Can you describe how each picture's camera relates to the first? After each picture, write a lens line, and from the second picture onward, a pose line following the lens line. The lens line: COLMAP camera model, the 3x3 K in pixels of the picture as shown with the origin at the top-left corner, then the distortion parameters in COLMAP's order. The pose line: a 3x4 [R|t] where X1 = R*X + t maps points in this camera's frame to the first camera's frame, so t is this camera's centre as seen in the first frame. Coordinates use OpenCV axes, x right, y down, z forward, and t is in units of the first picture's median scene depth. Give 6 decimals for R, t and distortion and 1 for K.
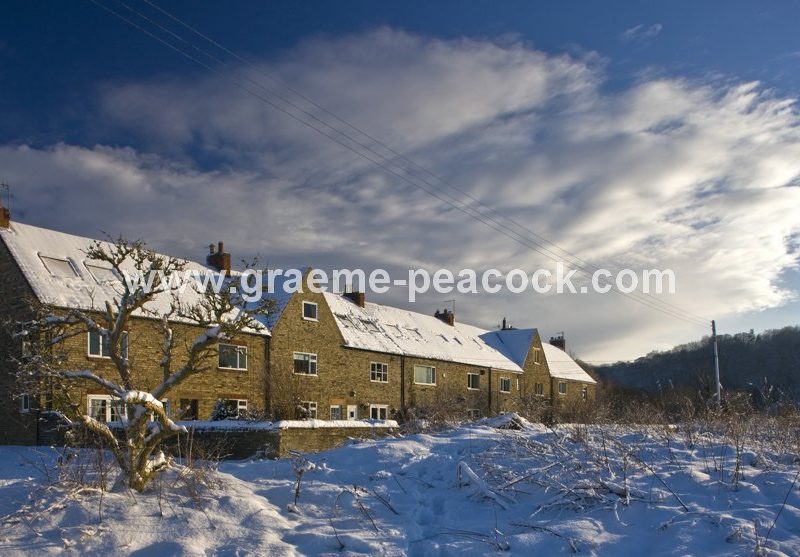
lens RADIAL K [[750.3, 0, 418.4], [0, 750.3, 427.2], [0, 0, 1]] dist [-0.045600, 0.002494]
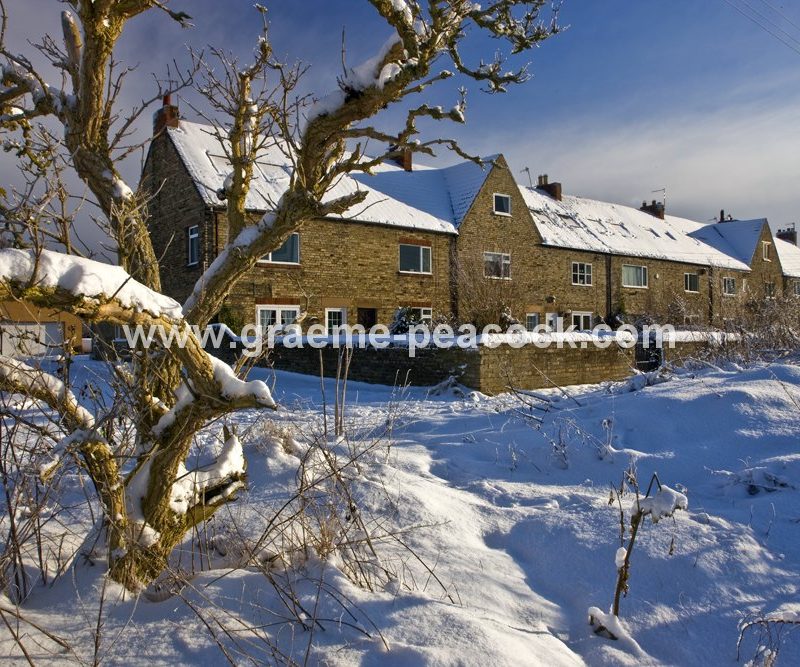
lens RADIAL K [[749.6, 0, 396.6], [0, 749.6, 318.6], [0, 0, 1]] dist [-0.019698, -0.007363]
pose [[0.964250, -0.012970, -0.264676, -0.045355], [0.006888, 0.999691, -0.023892, -0.004524], [0.264904, 0.021215, 0.964041, 0.177501]]
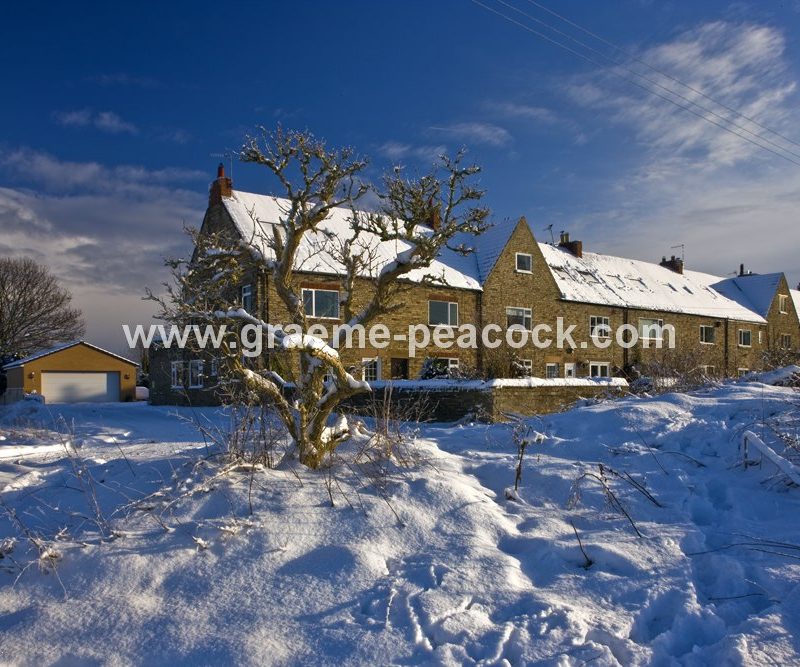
lens RADIAL K [[750.8, 0, 396.9], [0, 750.8, 390.3], [0, 0, 1]] dist [-0.026261, 0.010580]
pose [[0.952527, -0.003476, -0.304436, -0.013835], [0.004700, 0.999984, 0.003288, 0.001011], [0.304419, -0.004563, 0.952527, 0.071634]]
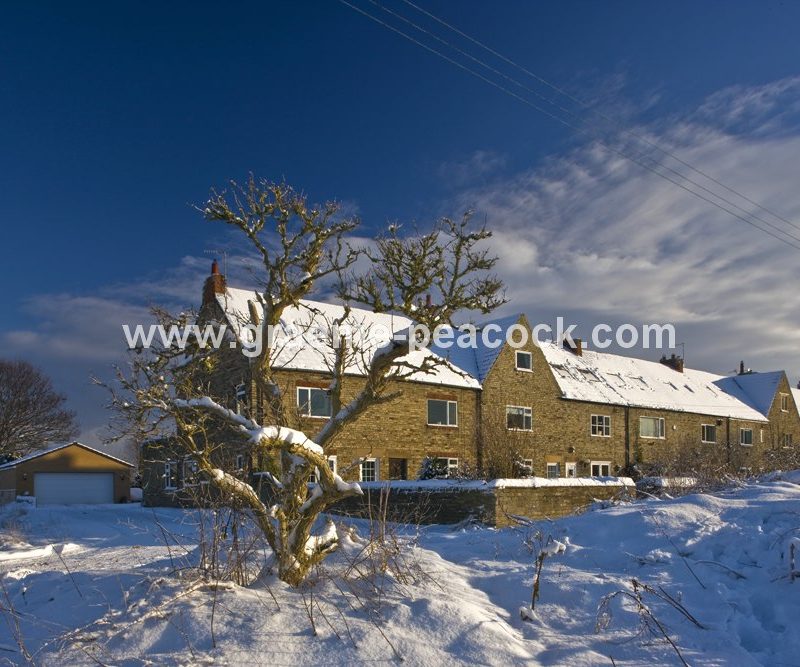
lens RADIAL K [[748.6, 0, 400.7], [0, 748.6, 475.3], [0, 0, 1]] dist [-0.019673, -0.001436]
pose [[0.954708, -0.012574, -0.297279, -0.022177], [0.007823, 0.999822, -0.017166, 0.000561], [0.297442, 0.014063, 0.954636, 0.099043]]
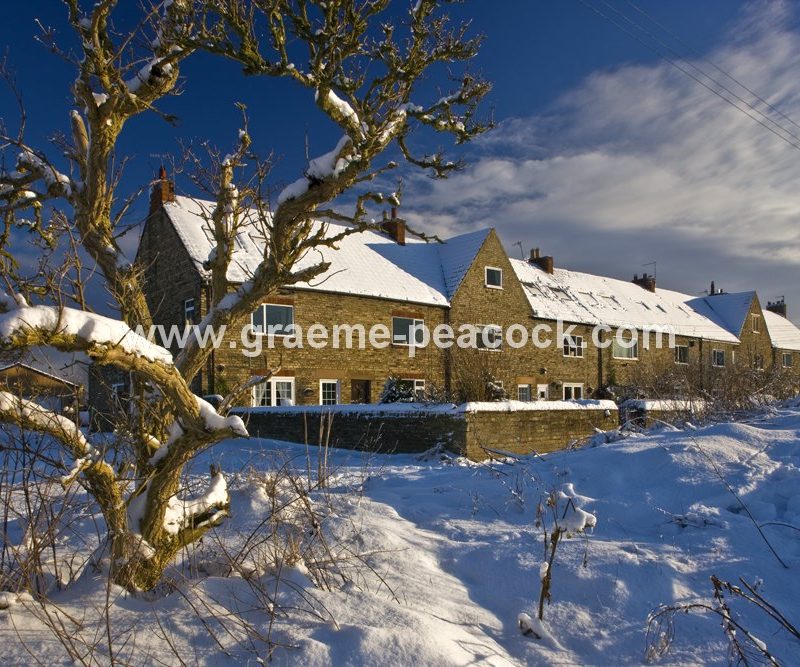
lens RADIAL K [[748.4, 0, 401.7], [0, 748.4, 394.9], [0, 0, 1]] dist [-0.018853, -0.010078]
pose [[0.966952, -0.014830, -0.254526, -0.035946], [0.009993, 0.999744, -0.020288, -0.000997], [0.254761, 0.017074, 0.966853, 0.163365]]
